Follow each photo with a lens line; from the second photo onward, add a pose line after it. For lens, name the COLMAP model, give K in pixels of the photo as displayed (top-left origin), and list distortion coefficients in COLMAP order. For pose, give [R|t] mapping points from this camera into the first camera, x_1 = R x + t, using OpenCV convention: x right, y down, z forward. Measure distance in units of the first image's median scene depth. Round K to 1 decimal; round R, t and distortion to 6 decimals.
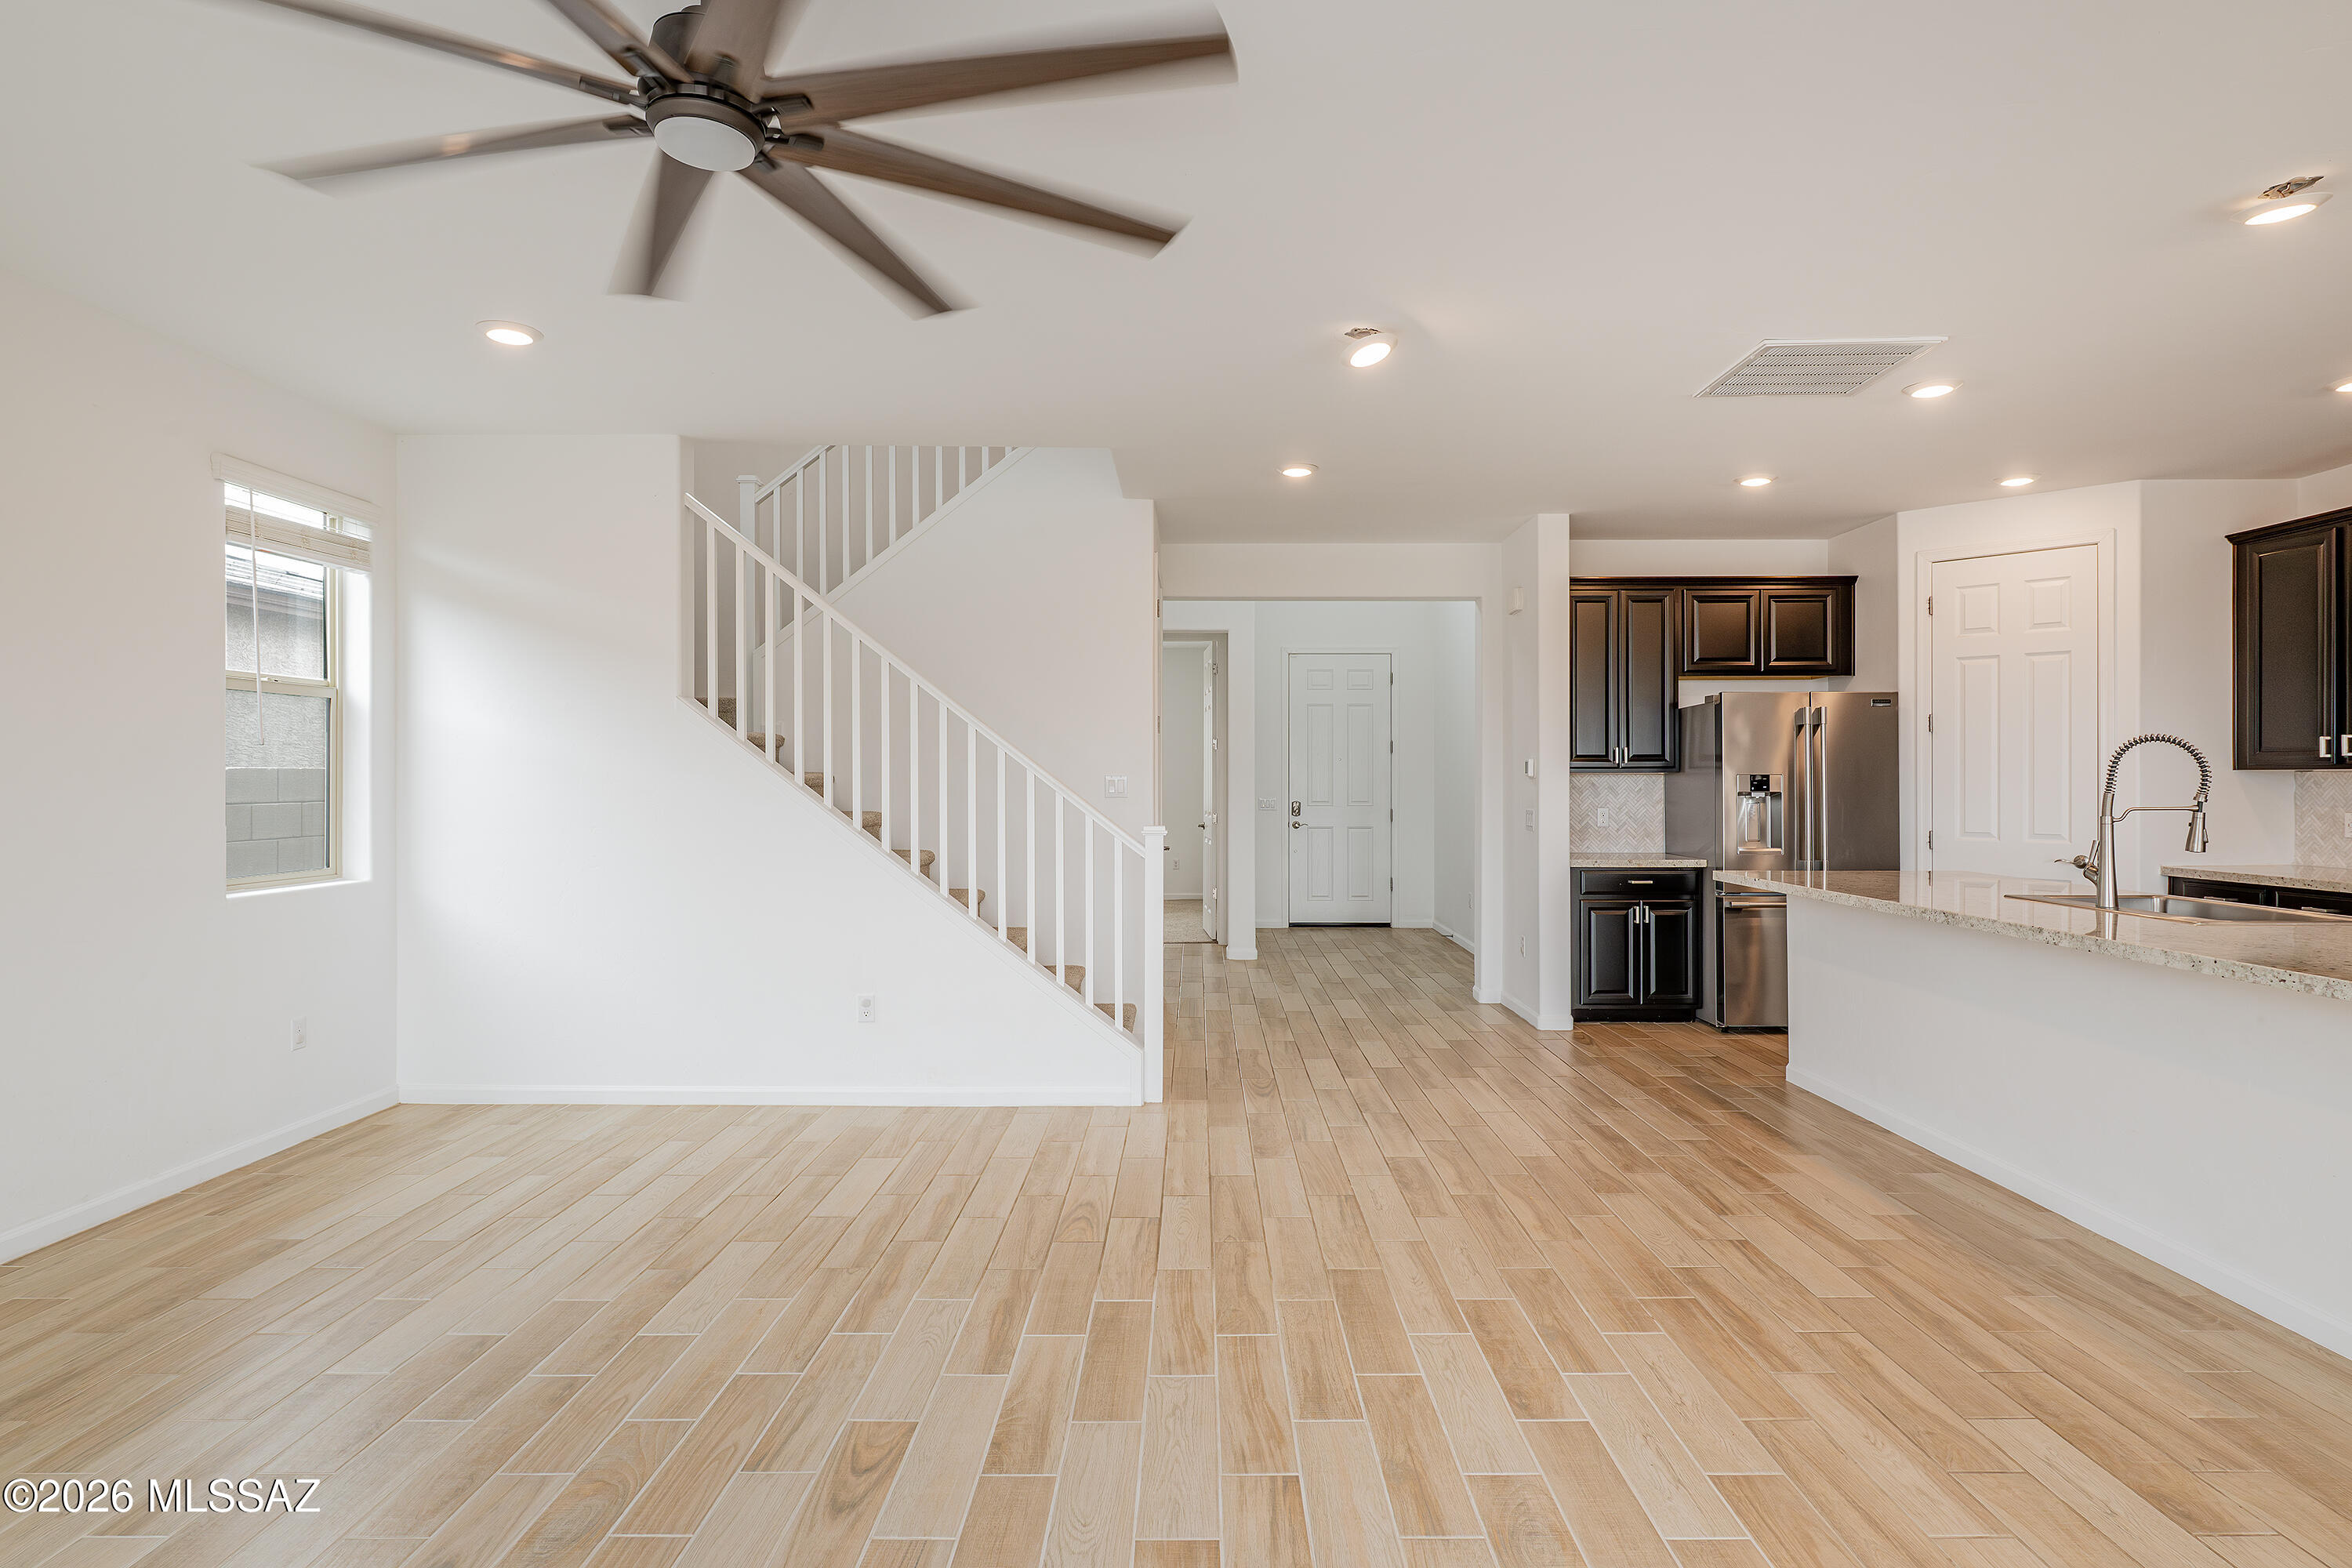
lens RADIAL K [[1233.1, 0, 1195.7], [0, 1233.1, 780.0], [0, 0, 1]] dist [-0.002649, -0.000589]
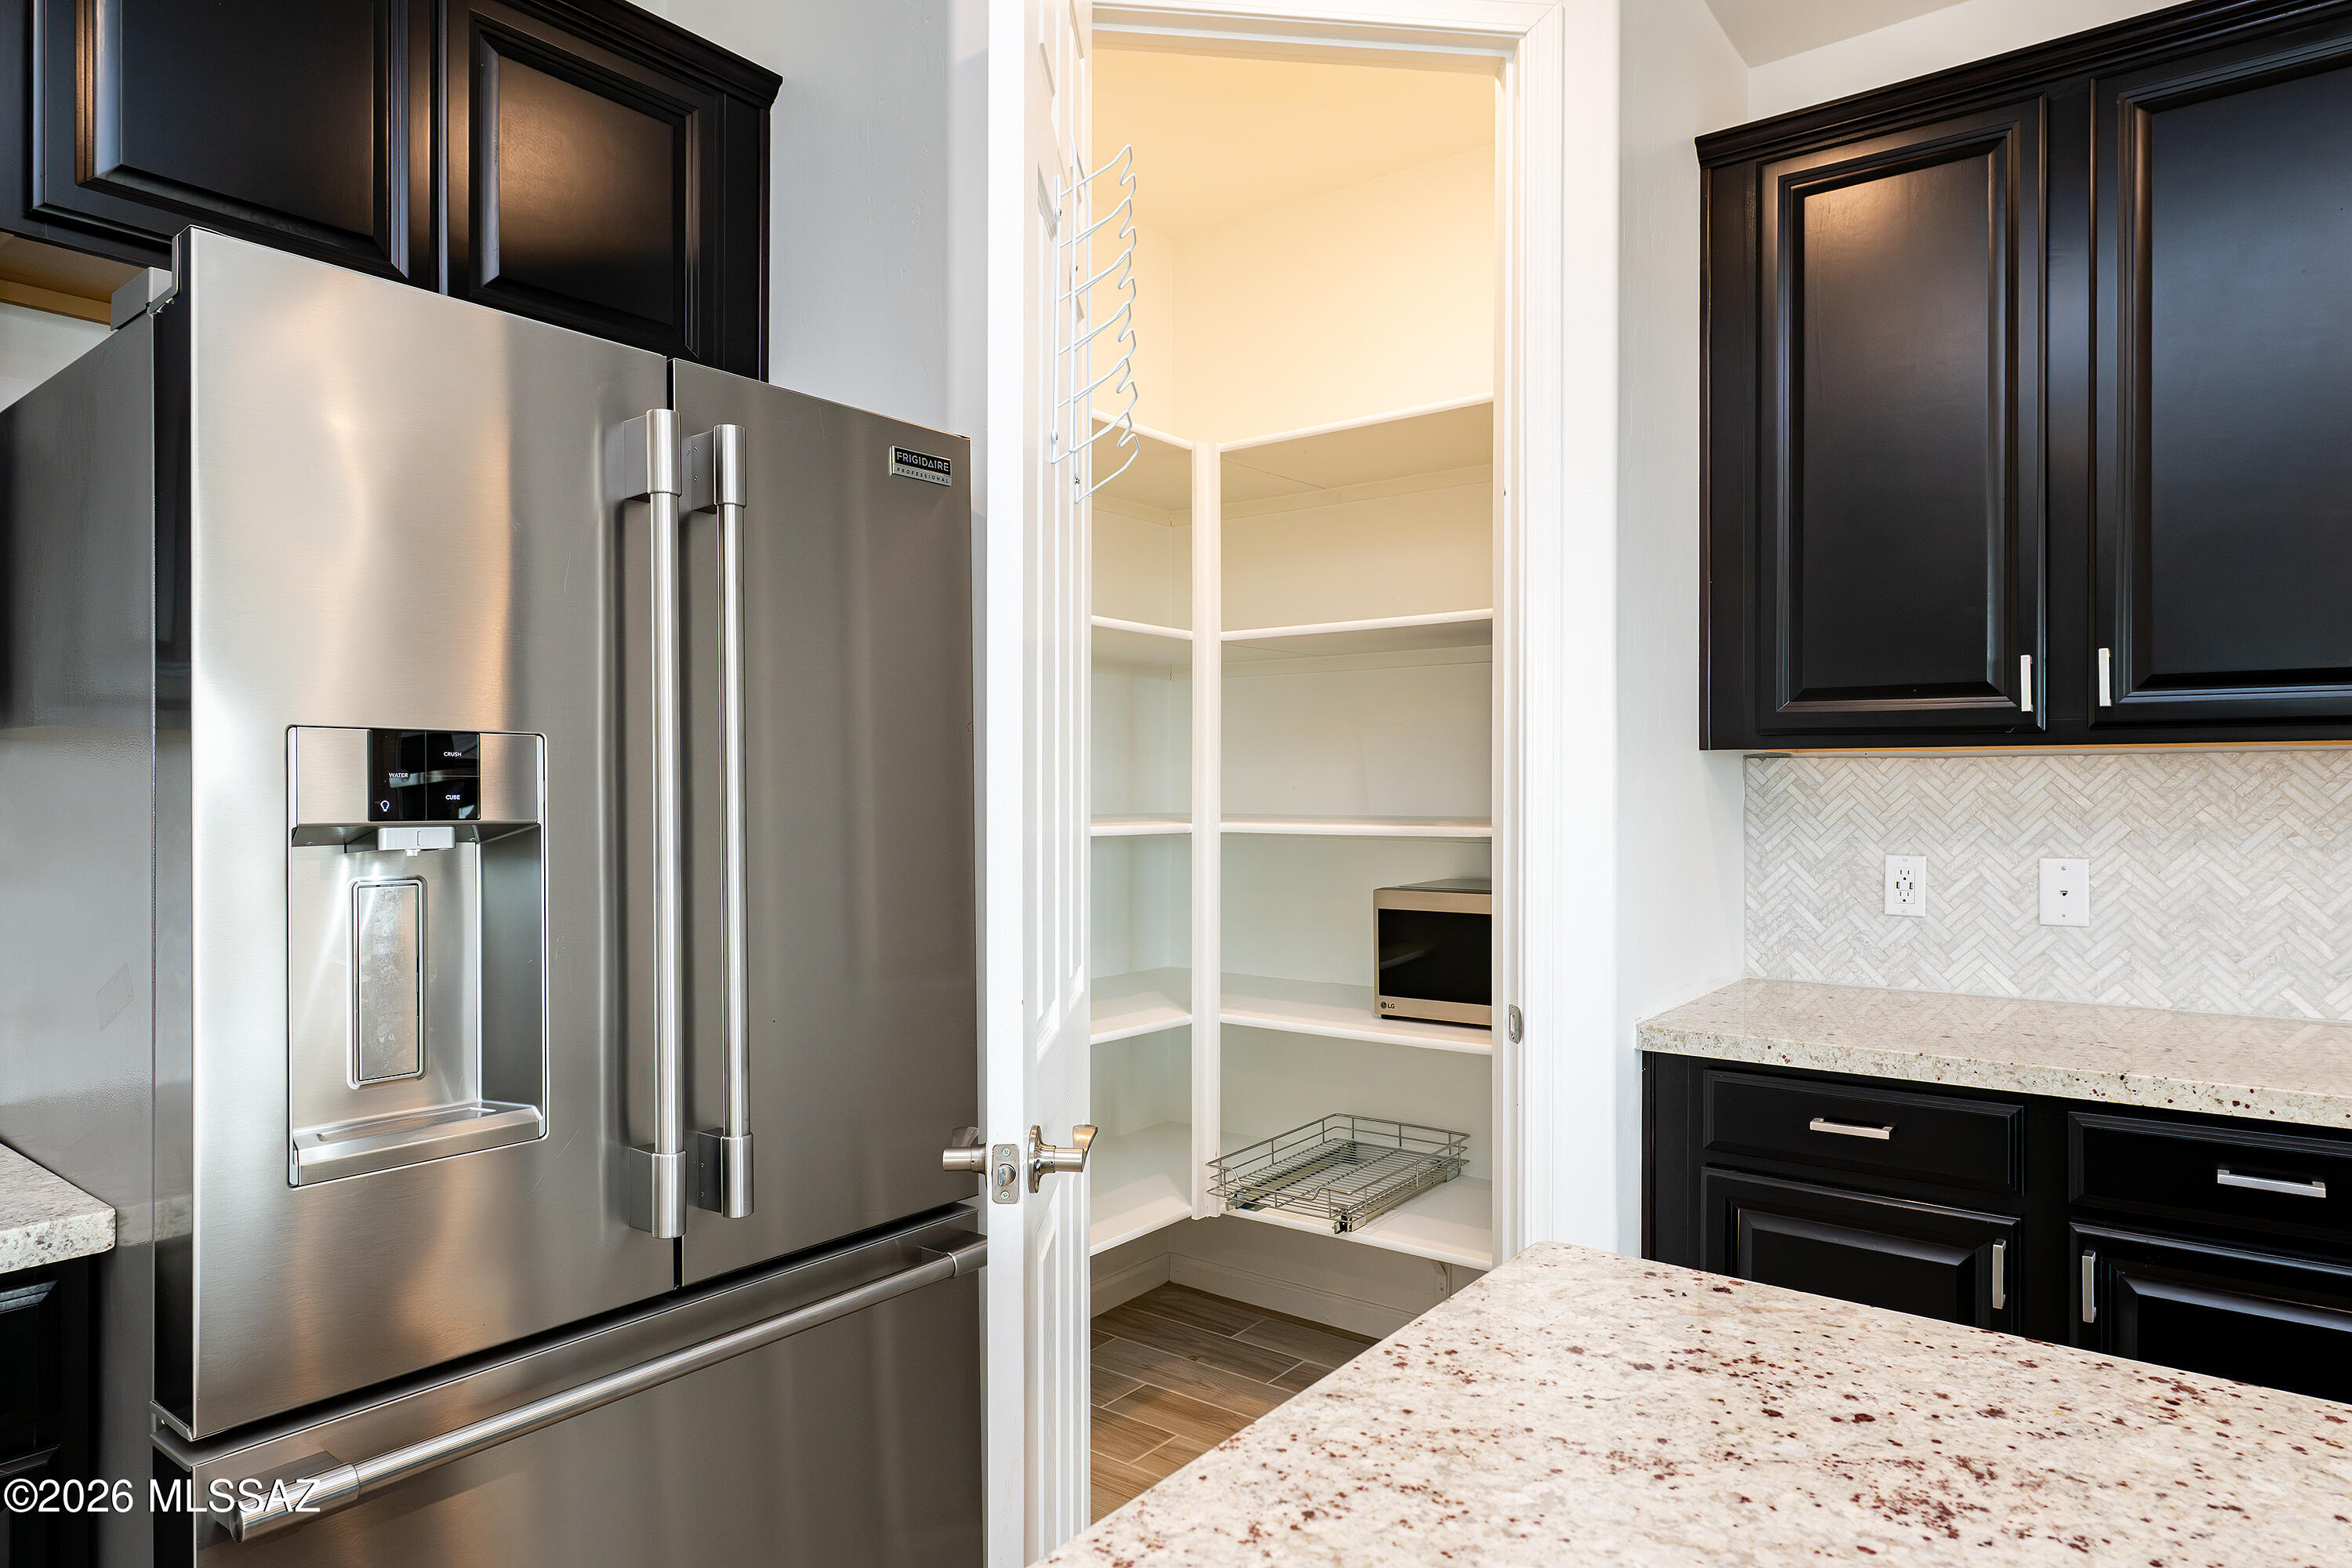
lens RADIAL K [[1384.7, 0, 1189.8], [0, 1384.7, 795.4], [0, 0, 1]] dist [-0.001528, -0.000320]
pose [[0.604163, -0.001291, 0.796859, 0.385522], [-0.000497, 0.999998, 0.001997, 0.005050], [-0.796860, -0.001602, 0.604162, 0.834616]]
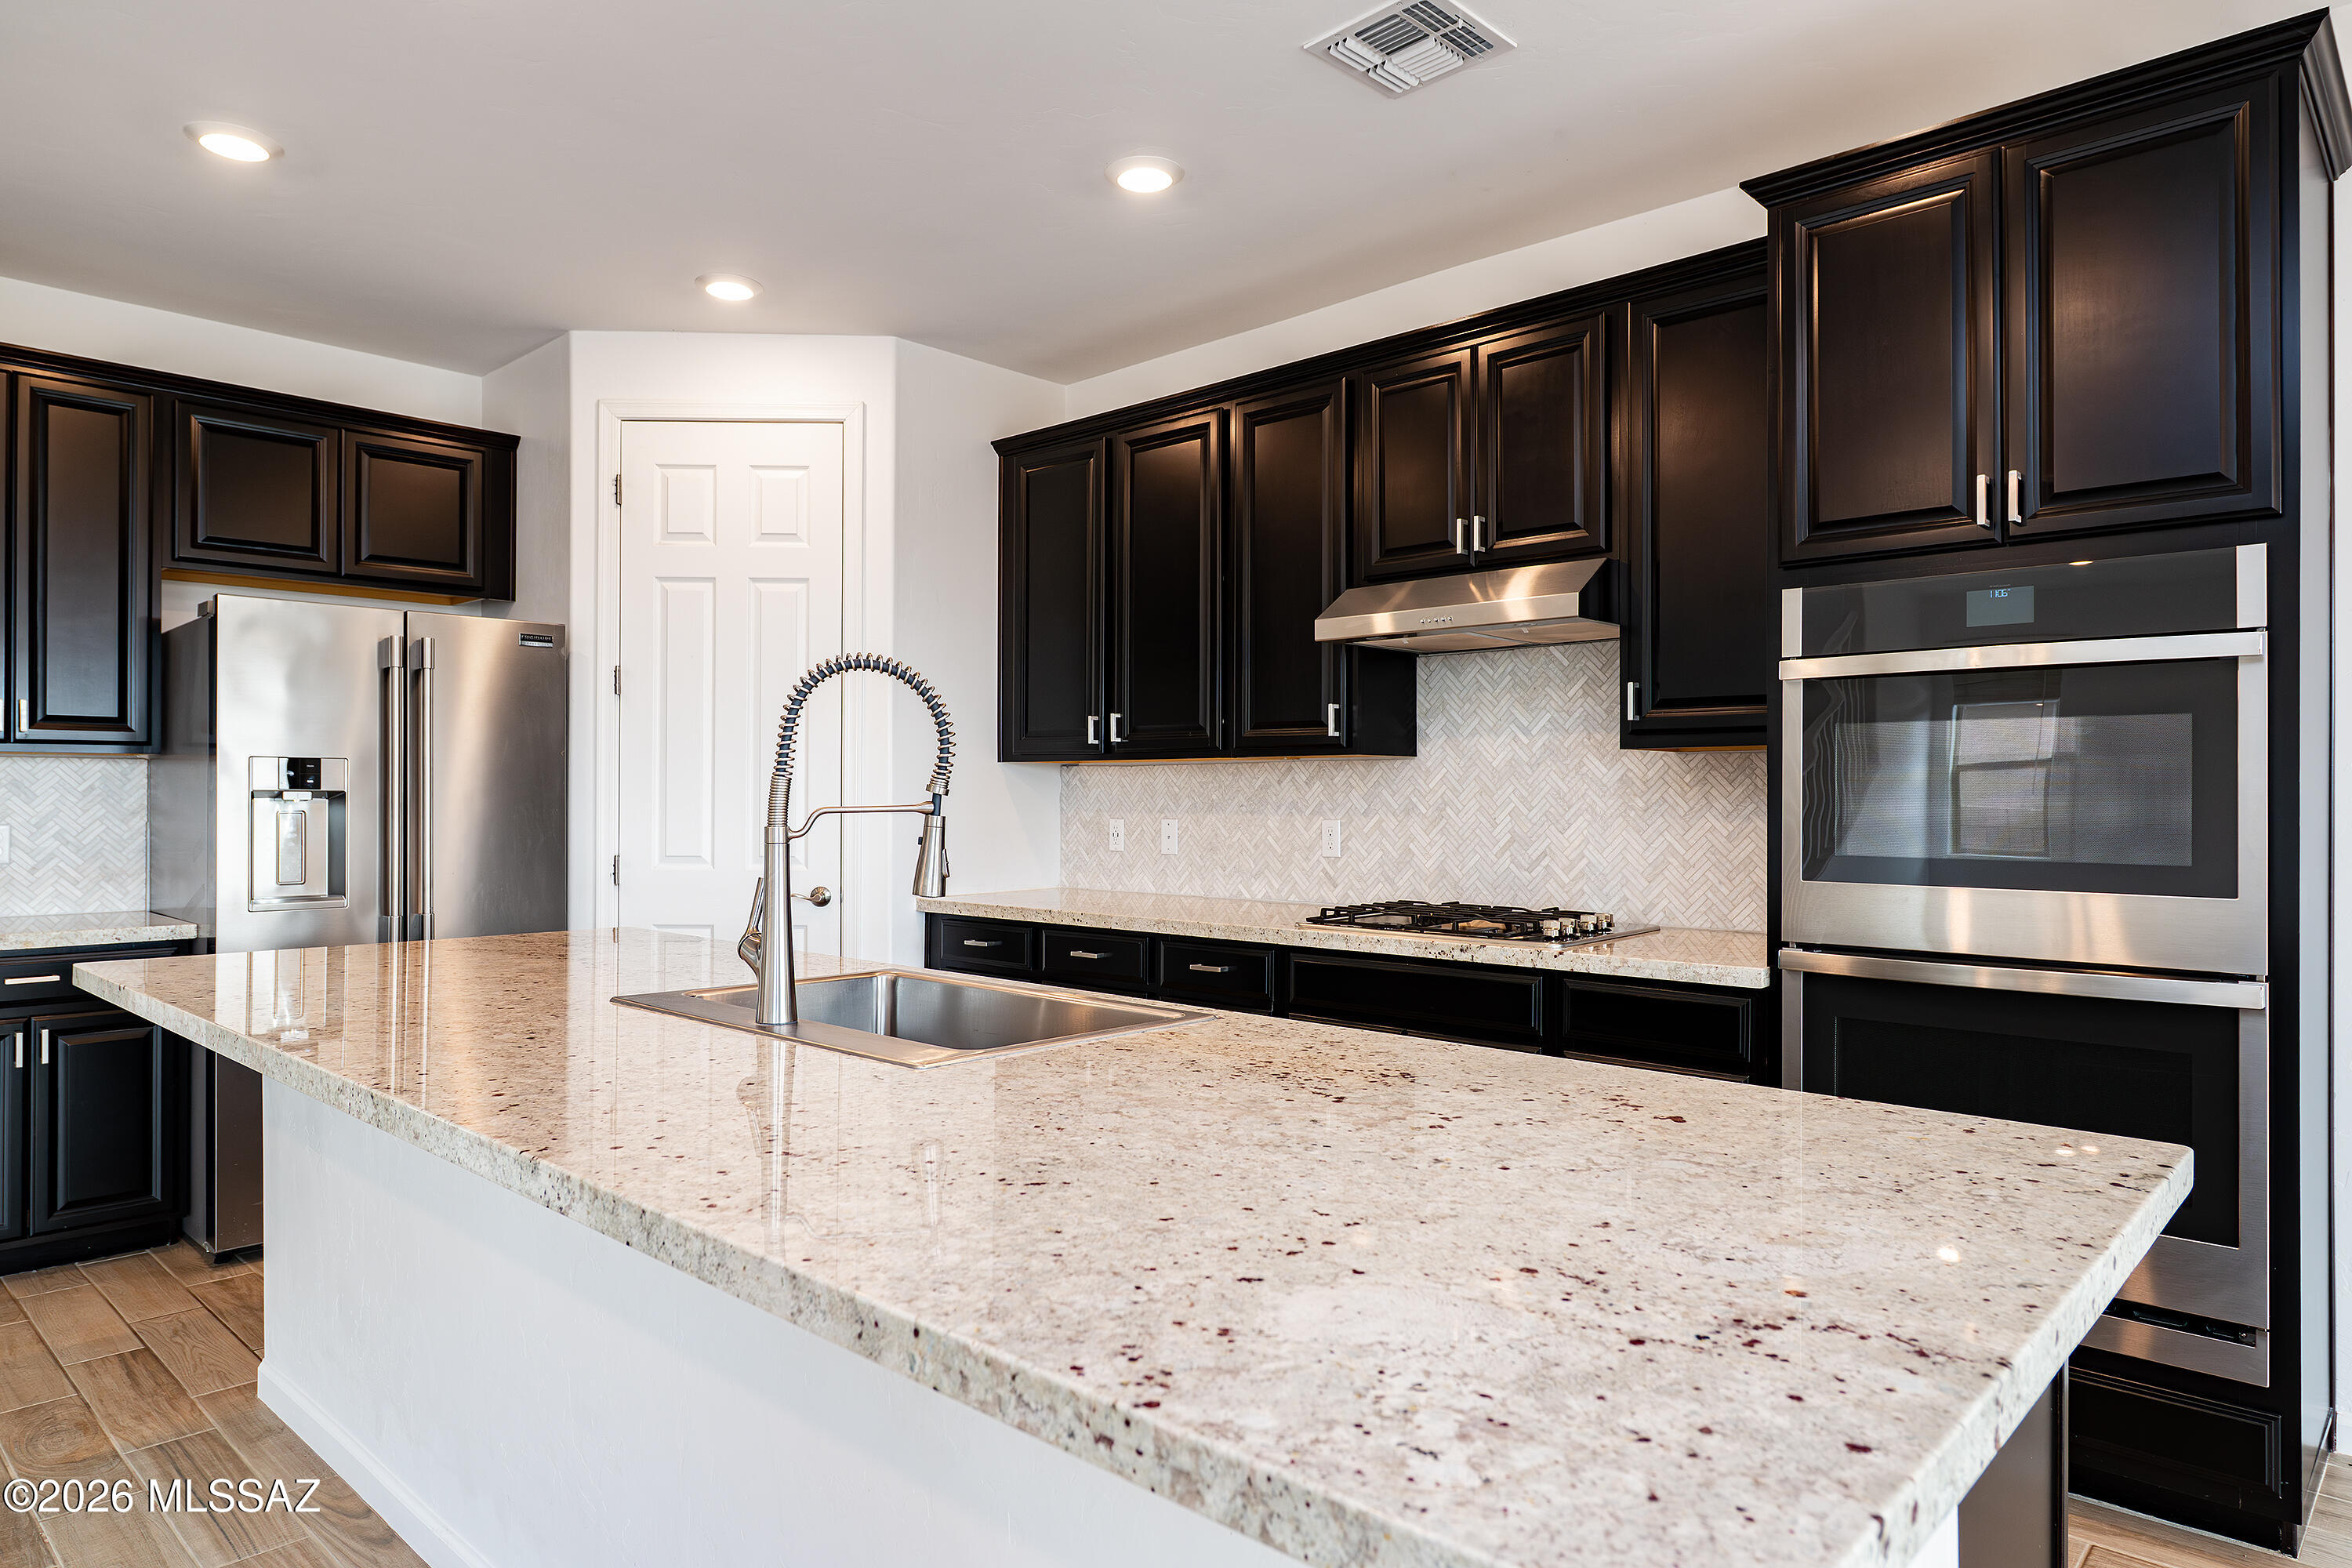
lens RADIAL K [[1416.7, 0, 1176.0], [0, 1416.7, 784.0], [0, 0, 1]] dist [0.003422, 0.000719]
pose [[0.681494, 0.008259, 0.731777, 0.287334], [-0.003549, 0.999962, -0.007980, 0.010890], [-0.731815, 0.002842, 0.681497, 0.334700]]
